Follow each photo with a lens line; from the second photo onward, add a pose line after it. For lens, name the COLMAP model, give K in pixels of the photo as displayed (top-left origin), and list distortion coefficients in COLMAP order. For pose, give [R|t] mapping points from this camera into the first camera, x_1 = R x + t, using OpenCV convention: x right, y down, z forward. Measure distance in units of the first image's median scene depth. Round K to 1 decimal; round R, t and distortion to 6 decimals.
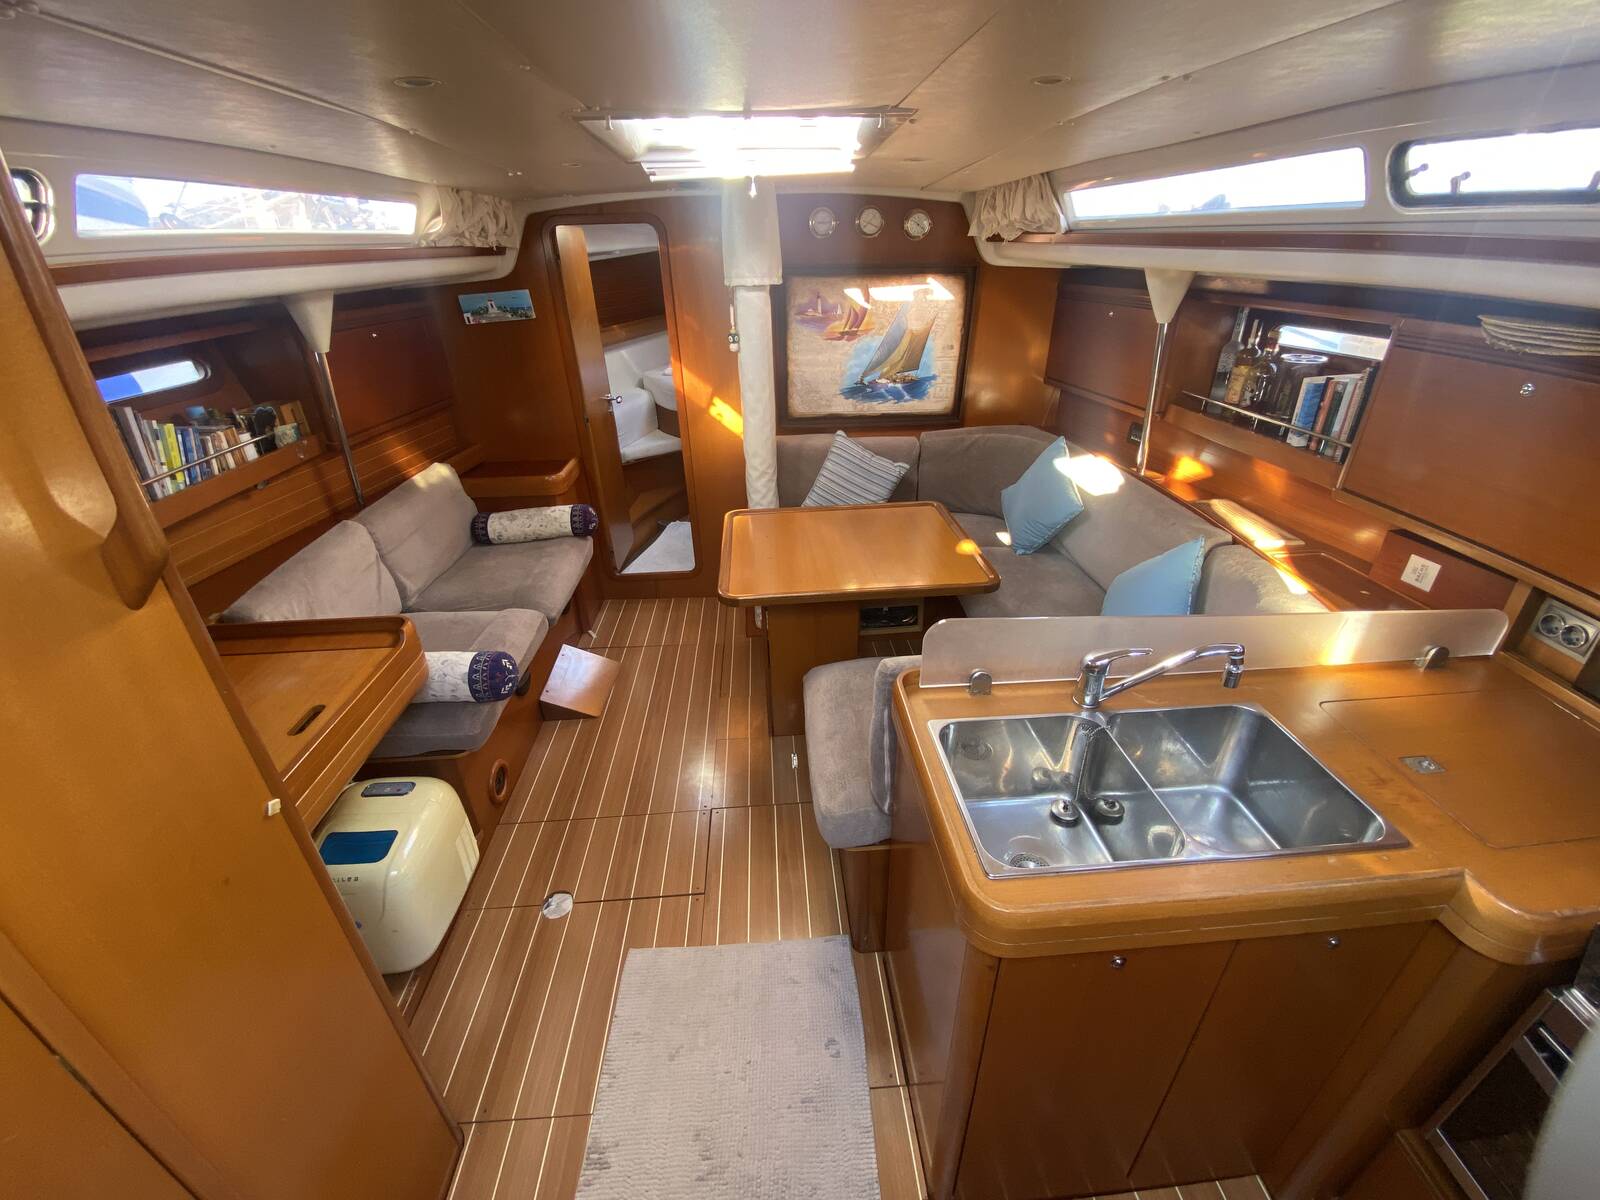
lens RADIAL K [[649.4, 0, 802.6], [0, 649.4, 609.0], [0, 0, 1]] dist [0.017312, -0.017917]
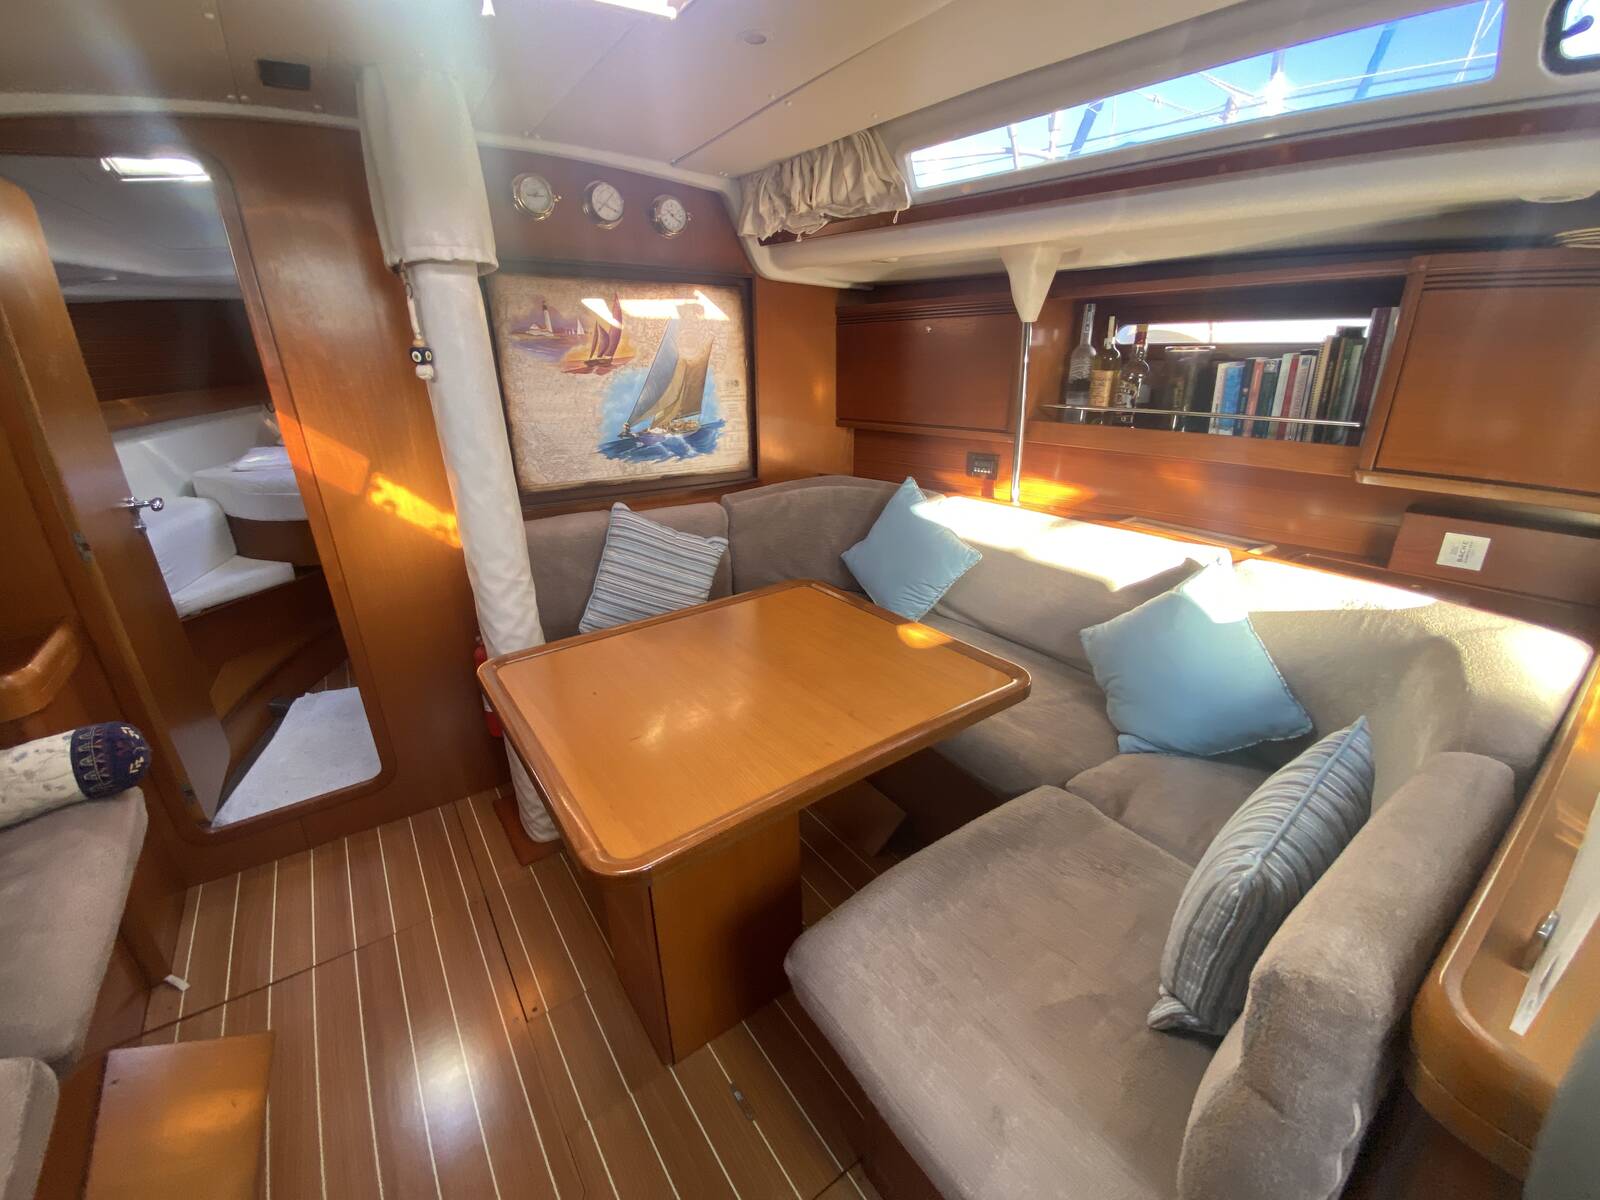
lens RADIAL K [[646.6, 0, 810.5], [0, 646.6, 601.1], [0, 0, 1]] dist [0.037585, -0.035575]
pose [[0.849977, -0.185434, 0.493107, -0.122310], [0.256490, 0.963240, -0.079888, -0.078521], [-0.460166, 0.194380, 0.866293, 0.370776]]
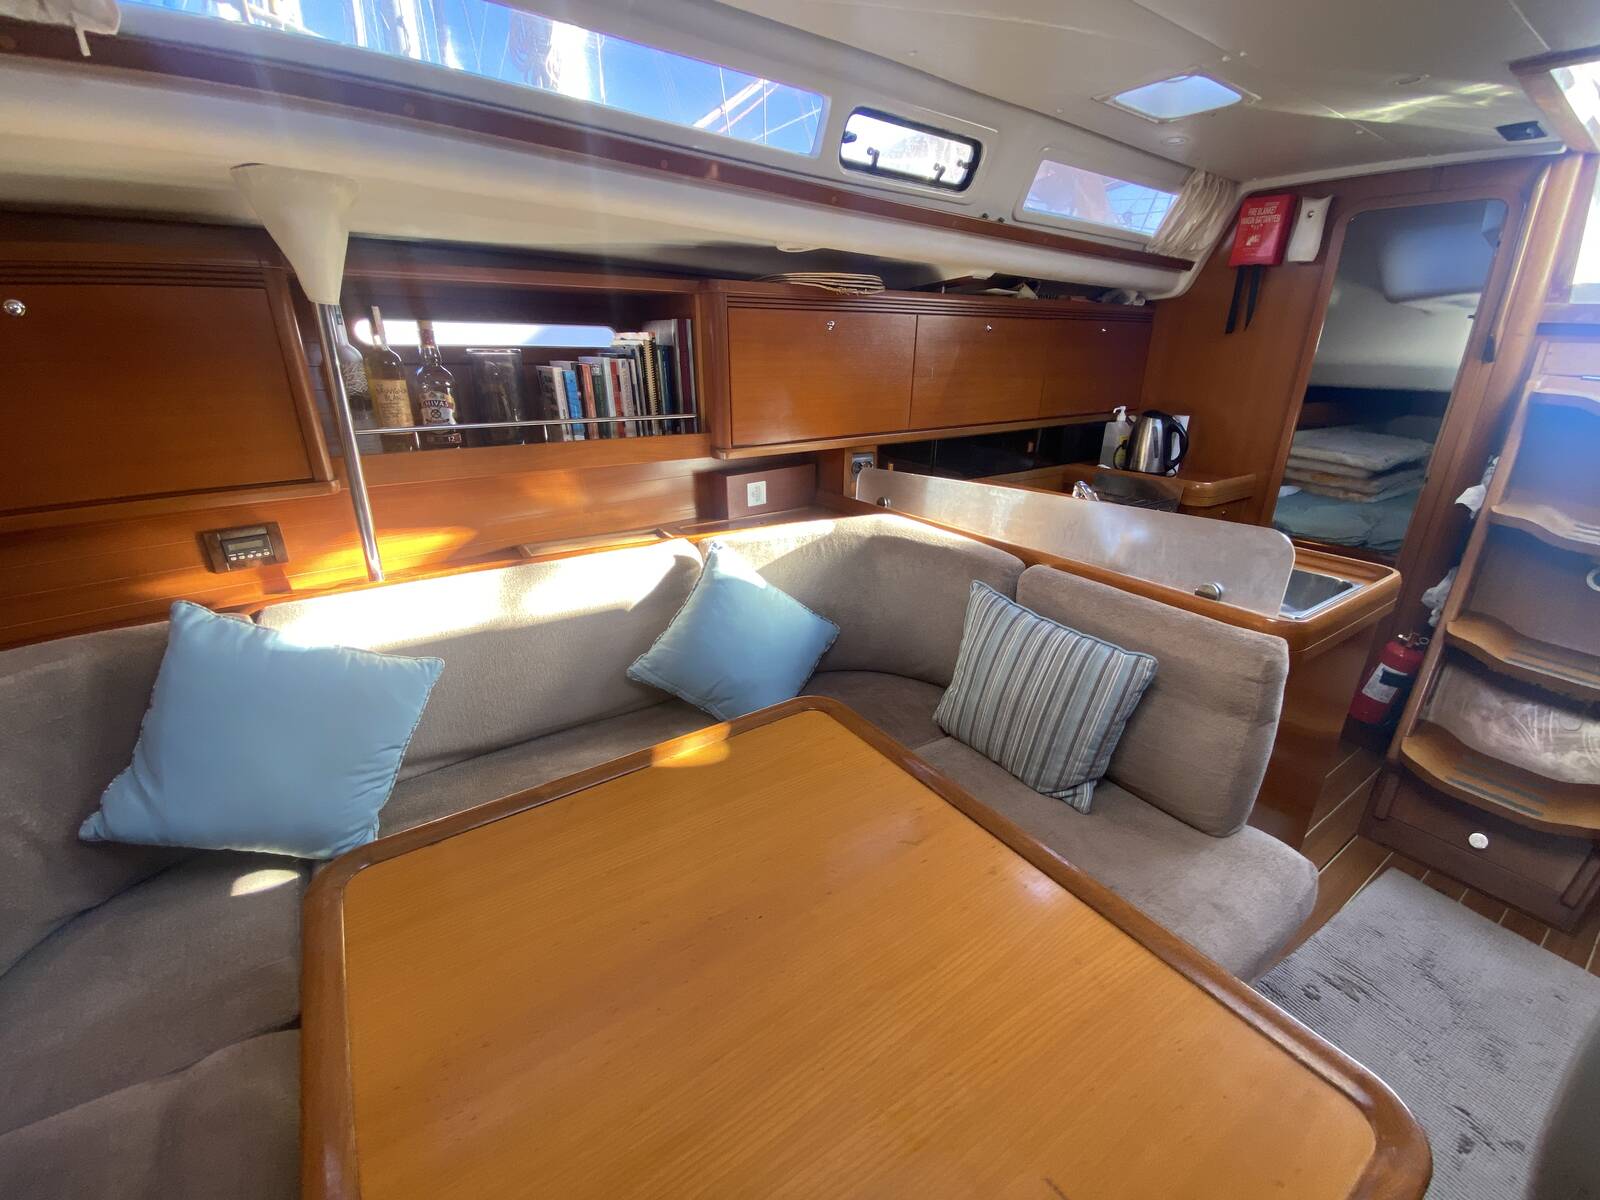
lens RADIAL K [[651.1, 0, 797.4], [0, 651.1, 596.9], [0, 0, 1]] dist [0.038273, -0.030542]
pose [[-0.485755, -0.287016, 0.825629, -0.102222], [0.431904, 0.742379, 0.512184, -0.292658], [-0.759934, 0.605389, -0.236651, 0.768322]]
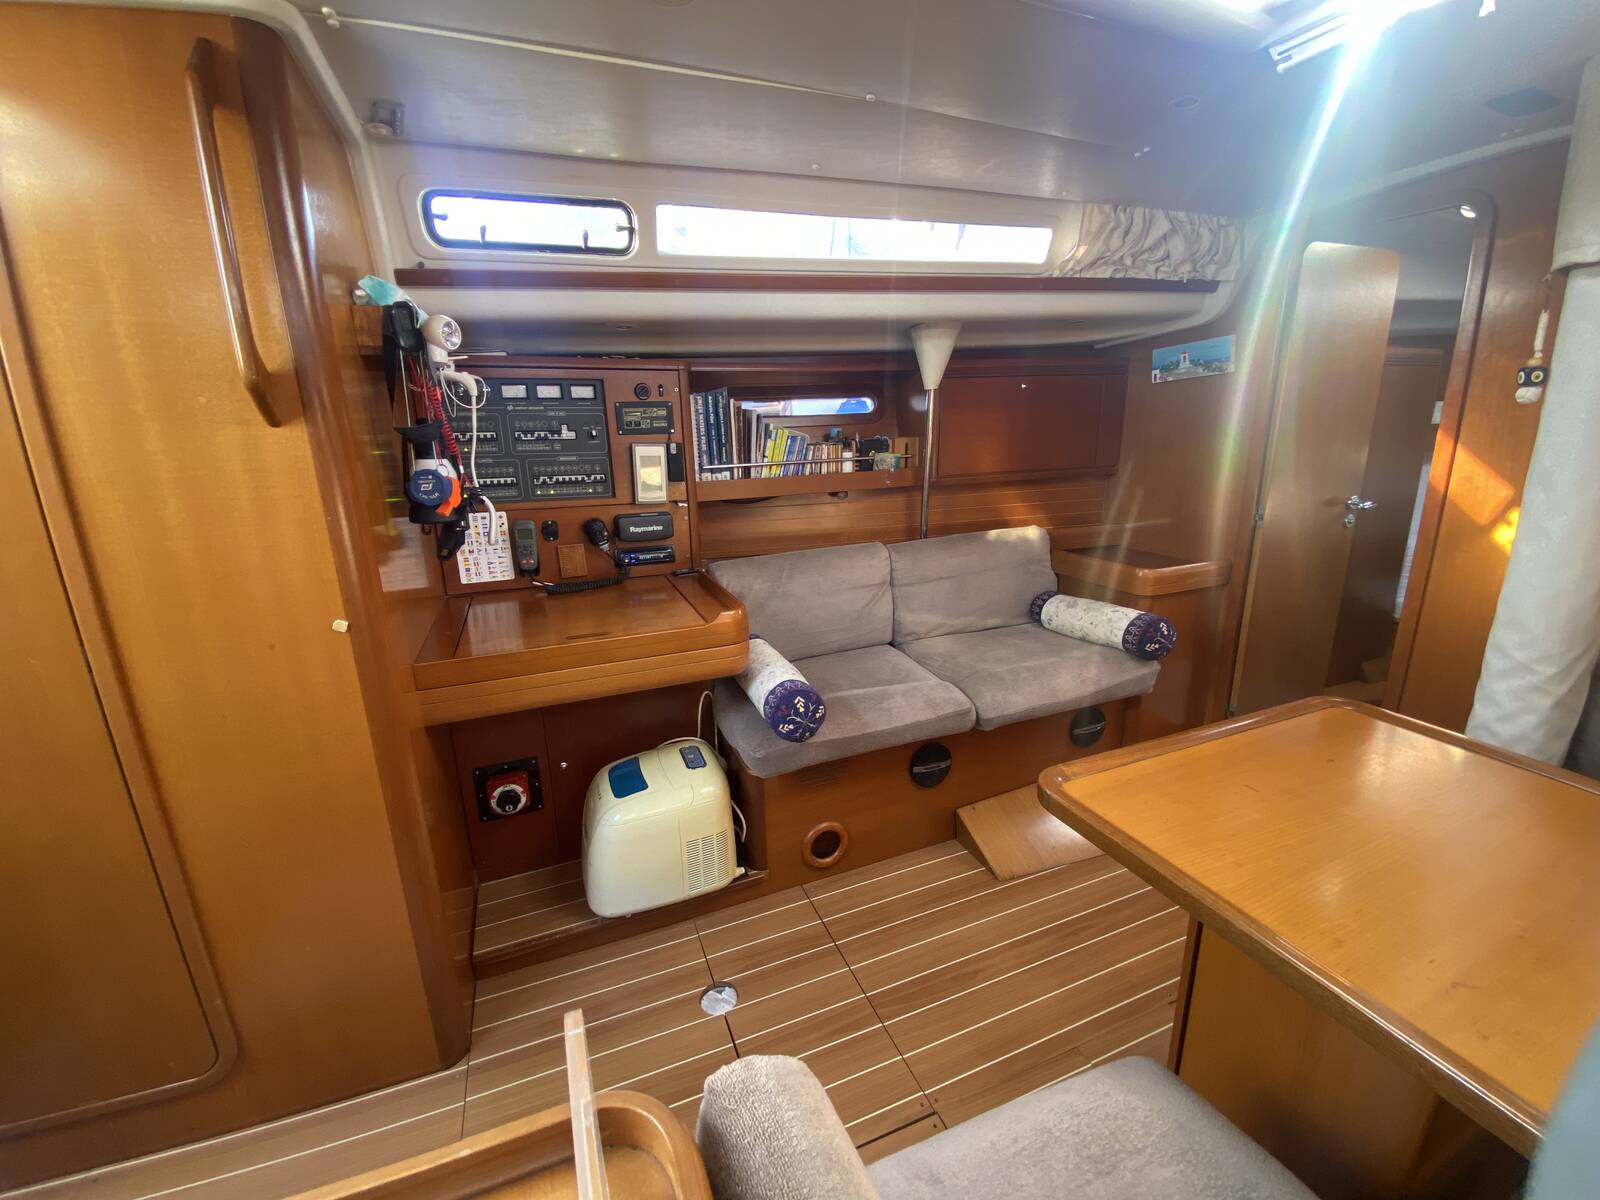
lens RADIAL K [[651.1, 0, 797.4], [0, 651.1, 596.9], [0, 0, 1]] dist [0.038273, -0.030542]
pose [[0.291311, 0.253090, -0.922542, 0.187566], [-0.443274, 0.890301, 0.104272, -0.079837], [0.847730, 0.378564, 0.371542, 0.396679]]
